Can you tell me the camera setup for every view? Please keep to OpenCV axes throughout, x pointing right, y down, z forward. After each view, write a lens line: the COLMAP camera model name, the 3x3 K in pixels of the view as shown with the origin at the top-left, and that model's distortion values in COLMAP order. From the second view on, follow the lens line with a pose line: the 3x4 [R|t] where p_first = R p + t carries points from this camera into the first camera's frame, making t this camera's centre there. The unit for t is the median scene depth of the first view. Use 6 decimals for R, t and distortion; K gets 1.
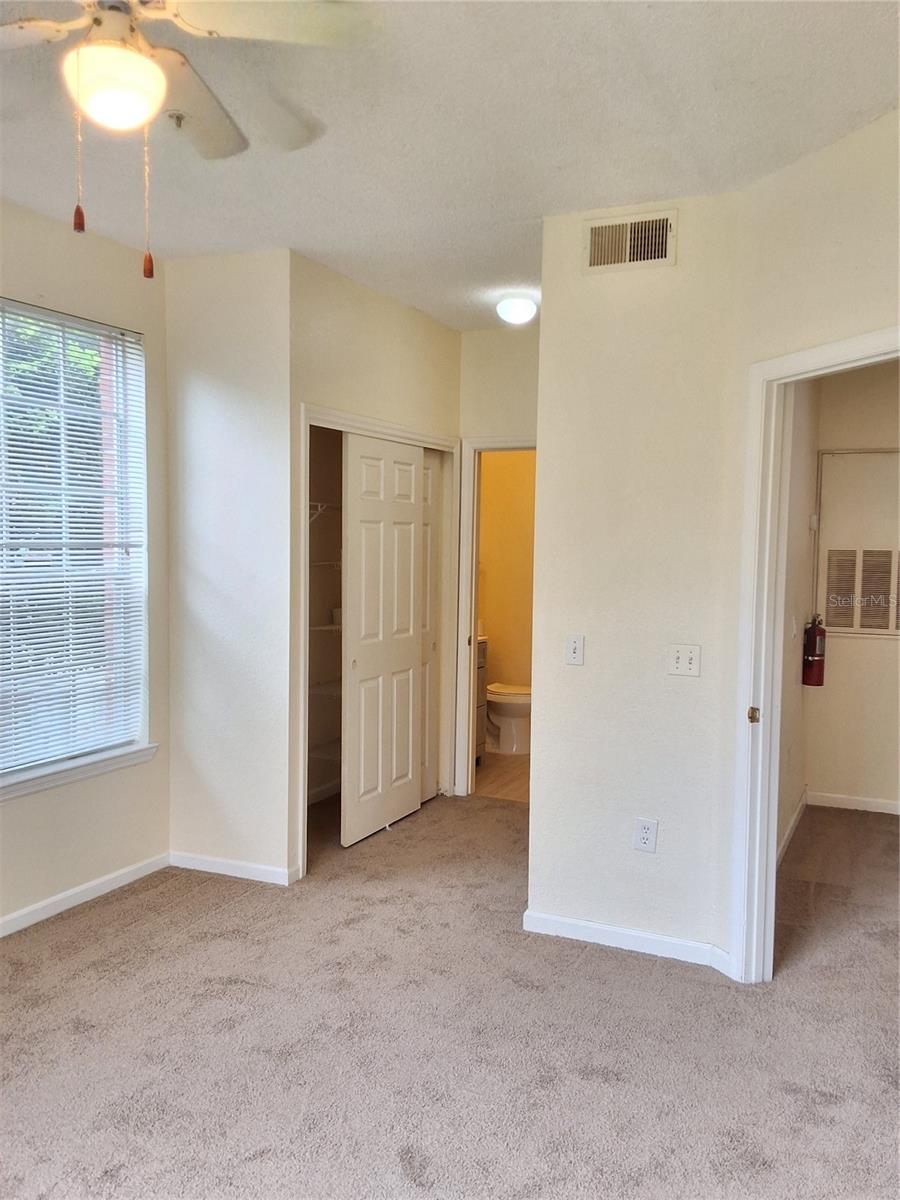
lens RADIAL K [[967.0, 0, 469.8], [0, 967.0, 606.7], [0, 0, 1]] dist [0.138379, -0.226963]
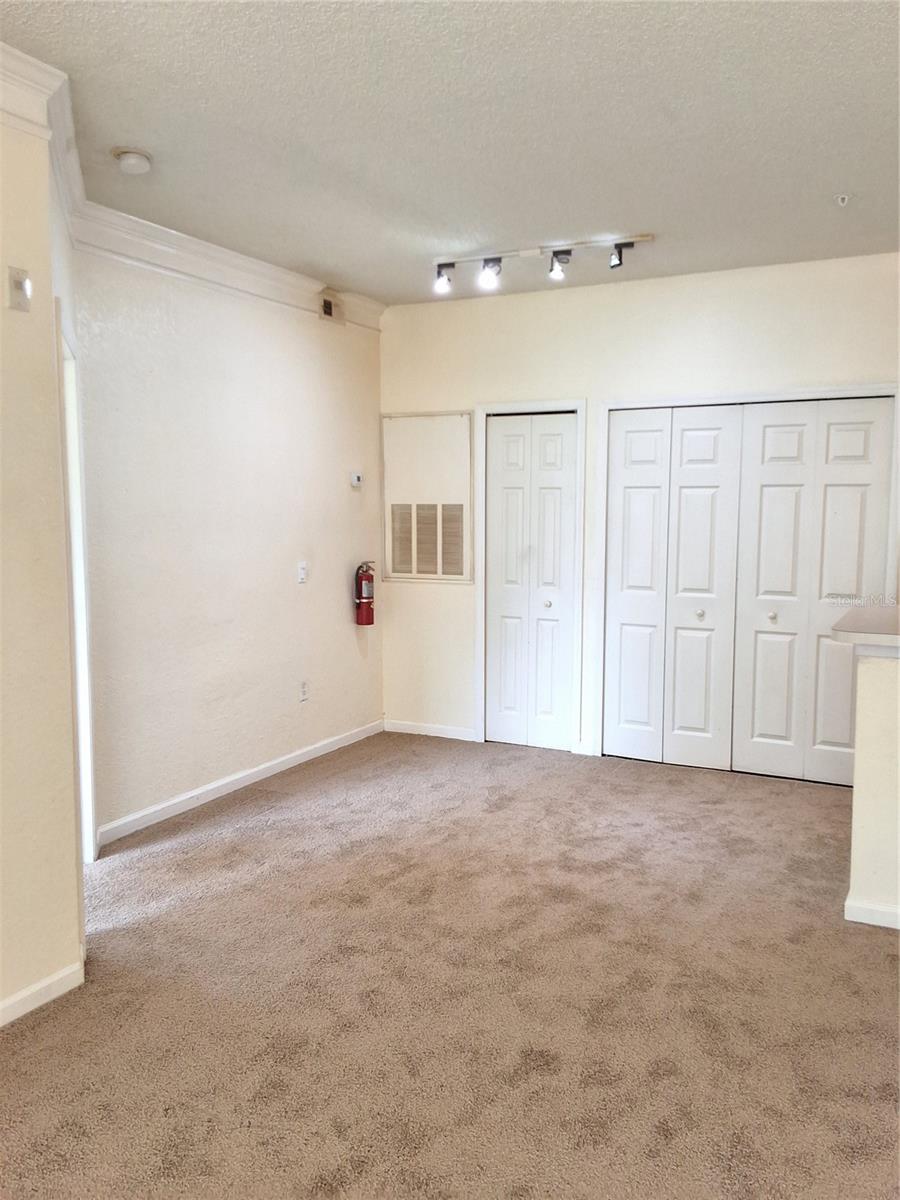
lens RADIAL K [[967.0, 0, 469.8], [0, 967.0, 606.7], [0, 0, 1]] dist [0.138379, -0.226963]
pose [[0.999598, -0.009312, -0.026782, 0.493359], [0.010375, 0.999153, 0.039826, 0.016265], [0.026388, -0.040088, 0.998848, -0.107003]]
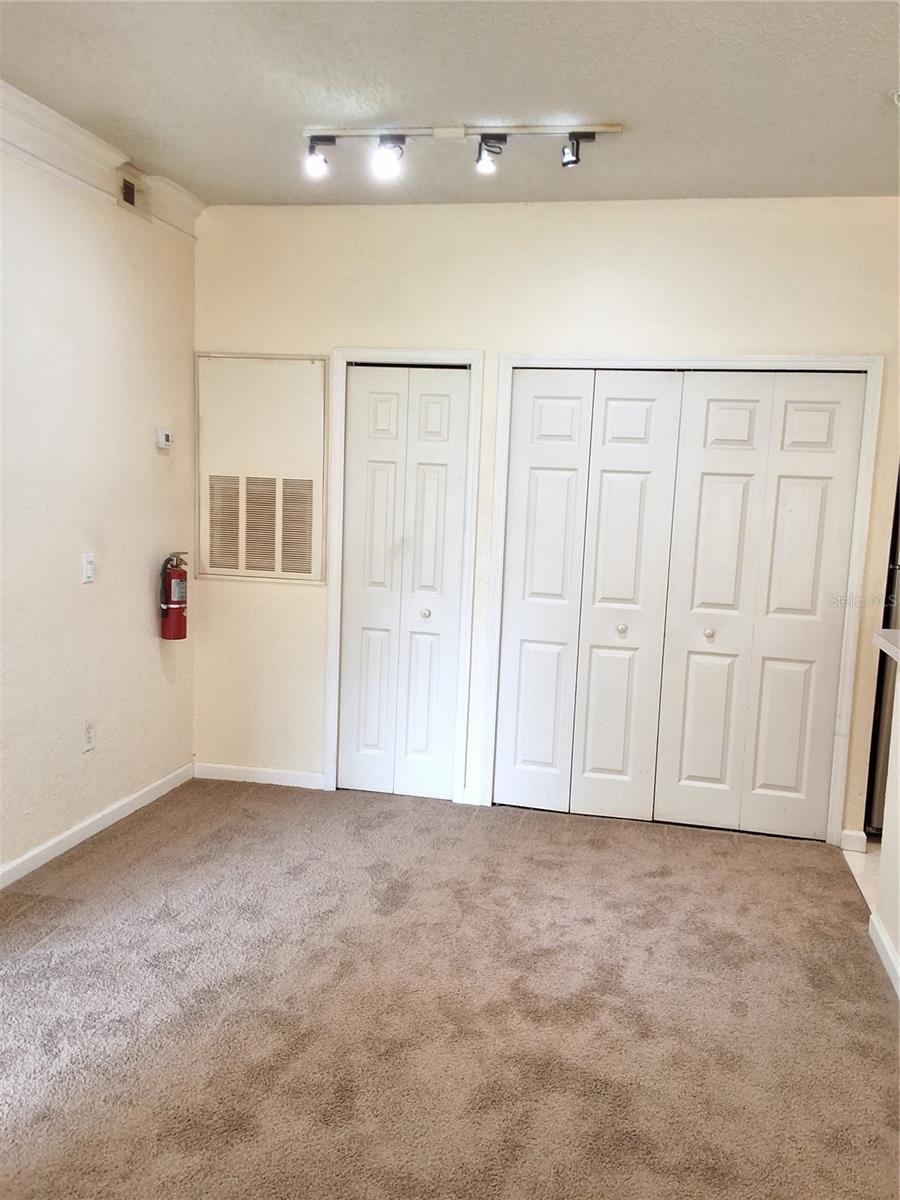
lens RADIAL K [[975.5, 0, 479.0], [0, 975.5, 607.1], [0, 0, 1]] dist [0.120756, -0.182155]
pose [[0.972006, -0.001468, 0.234950, 0.399244], [-0.012907, 0.998137, 0.059634, 0.000935], [-0.234600, -0.060997, 0.970176, 0.134508]]
